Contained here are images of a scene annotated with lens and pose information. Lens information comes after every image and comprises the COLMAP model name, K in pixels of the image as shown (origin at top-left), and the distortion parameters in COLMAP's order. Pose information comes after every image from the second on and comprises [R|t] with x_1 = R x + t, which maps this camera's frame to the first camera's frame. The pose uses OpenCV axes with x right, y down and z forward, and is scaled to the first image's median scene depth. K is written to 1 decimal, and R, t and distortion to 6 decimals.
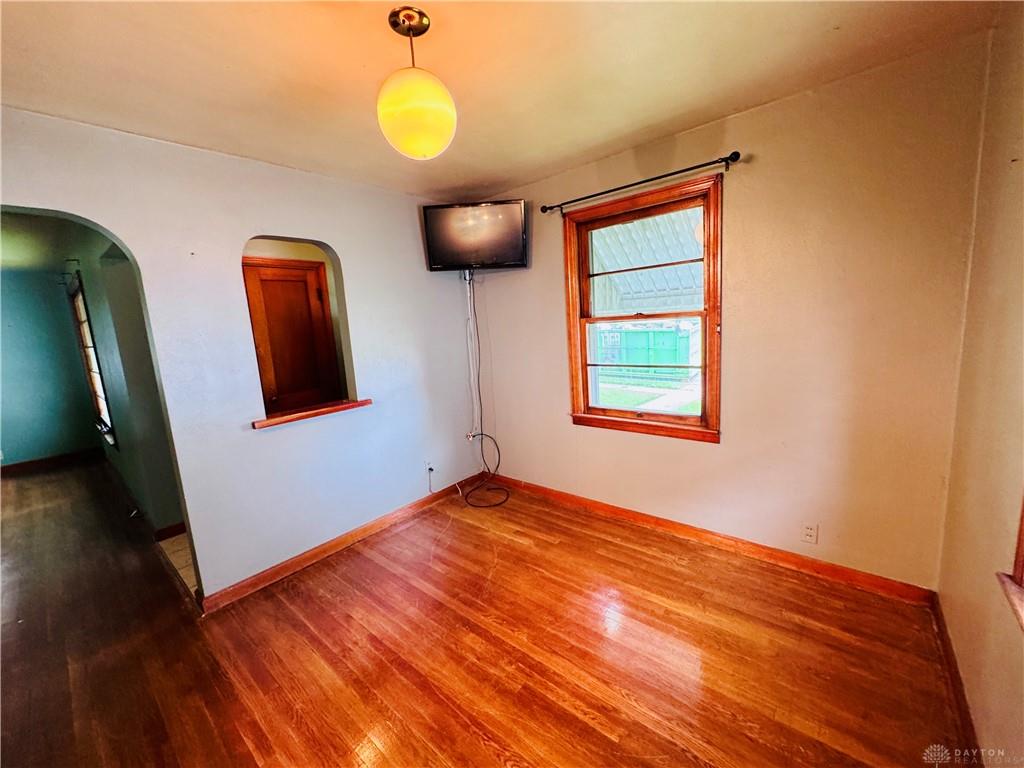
lens RADIAL K [[407.2, 0, 512.0], [0, 407.2, 384.0], [0, 0, 1]] dist [-0.001358, 0.000325]
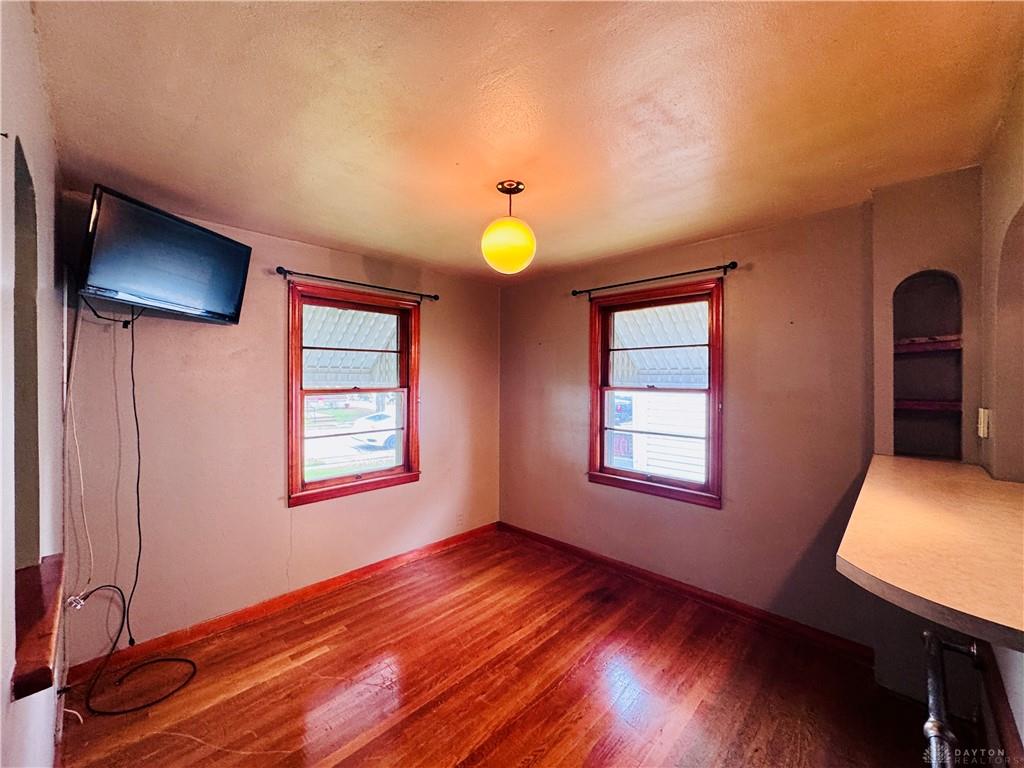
lens RADIAL K [[407.2, 0, 512.0], [0, 407.2, 384.0], [0, 0, 1]] dist [-0.001358, 0.000325]
pose [[0.064370, 0.049834, 0.996681, -0.990100], [0.144595, 0.987747, -0.058725, -0.061447], [-0.987395, 0.147896, 0.056375, 0.599887]]
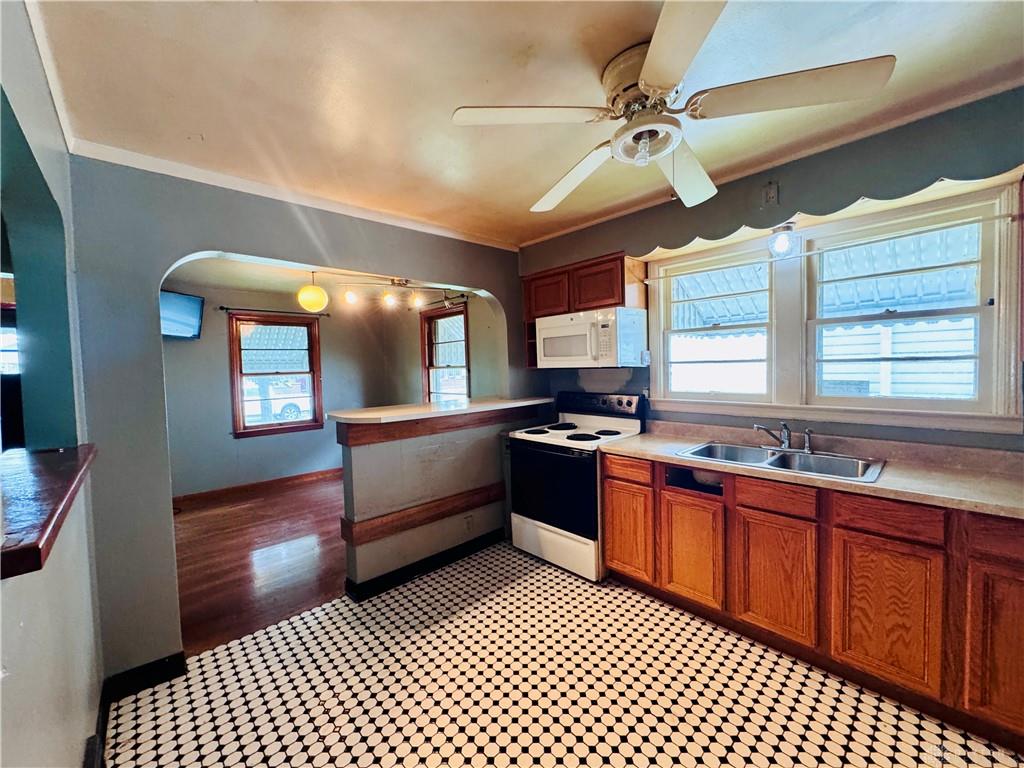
lens RADIAL K [[407.2, 0, 512.0], [0, 407.2, 384.0], [0, 0, 1]] dist [-0.001358, 0.000325]
pose [[0.117236, 0.013936, 0.993006, -1.814426], [0.172529, 0.984411, -0.034184, 0.177587], [-0.978003, 0.175330, 0.113004, -0.381945]]
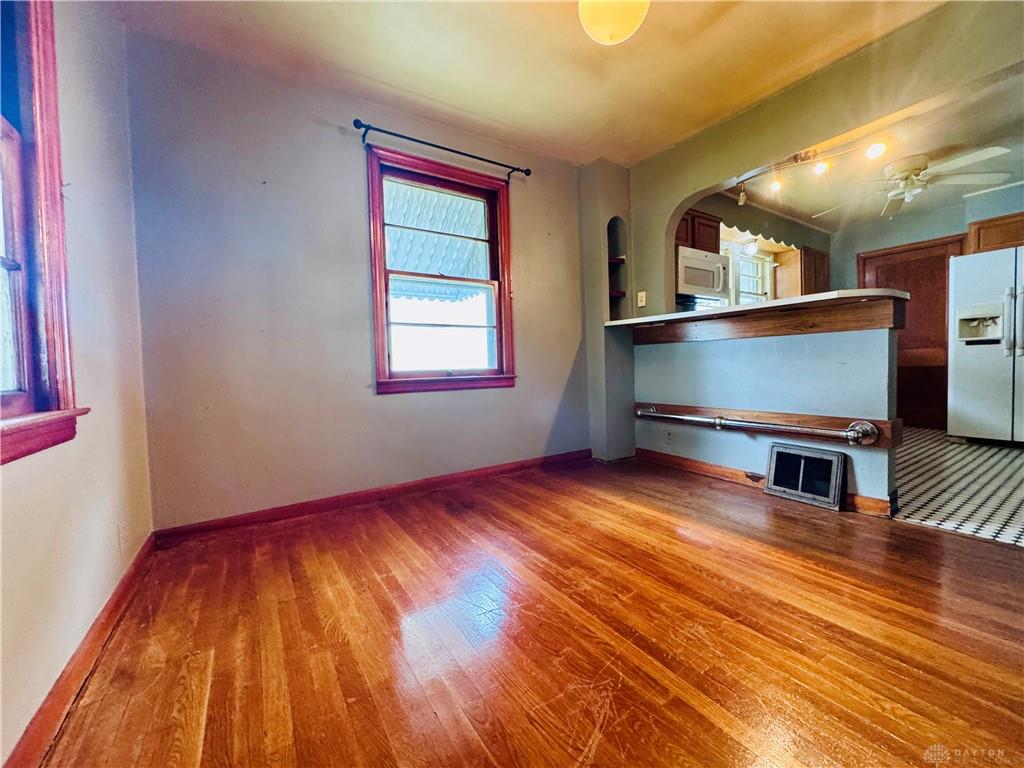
lens RADIAL K [[407.2, 0, 512.0], [0, 407.2, 384.0], [0, 0, 1]] dist [-0.001358, 0.000325]
pose [[-0.953784, 0.077063, 0.290444, -0.124783], [0.130459, 0.976907, 0.169211, 0.079022], [-0.270697, 0.199282, -0.941812, 1.414405]]
